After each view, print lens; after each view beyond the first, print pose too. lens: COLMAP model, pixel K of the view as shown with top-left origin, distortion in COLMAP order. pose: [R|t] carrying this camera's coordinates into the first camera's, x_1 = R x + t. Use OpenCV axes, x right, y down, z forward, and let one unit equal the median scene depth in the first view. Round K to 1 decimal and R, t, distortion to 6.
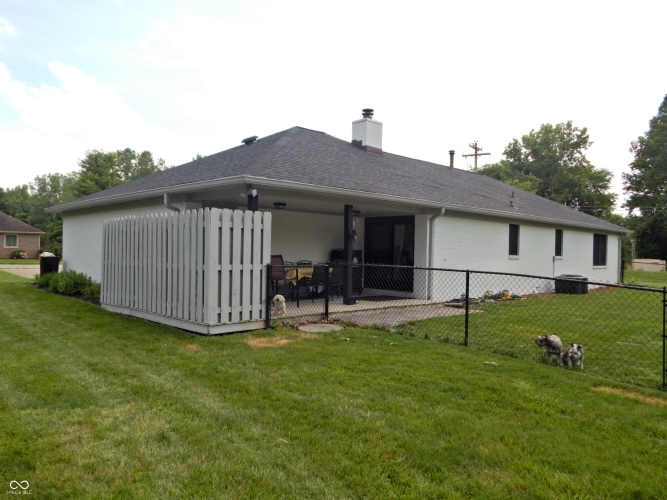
lens RADIAL K [[472.1, 0, 333.5], [0, 472.1, 250.0], [0, 0, 1]] dist [-0.010084, 0.000236]
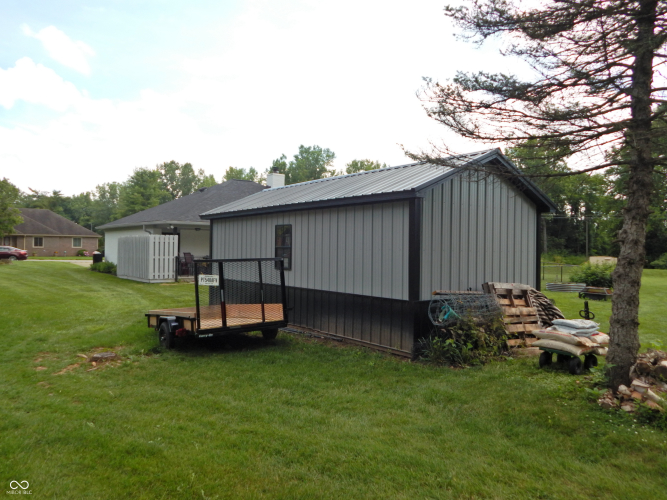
lens RADIAL K [[472.1, 0, 333.5], [0, 472.1, 250.0], [0, 0, 1]] dist [-0.010084, 0.000236]
pose [[0.994864, -0.000325, -0.101223, 0.105553], [0.000520, 0.999998, 0.001904, -0.000787], [0.101223, -0.001947, 0.994862, -0.155708]]
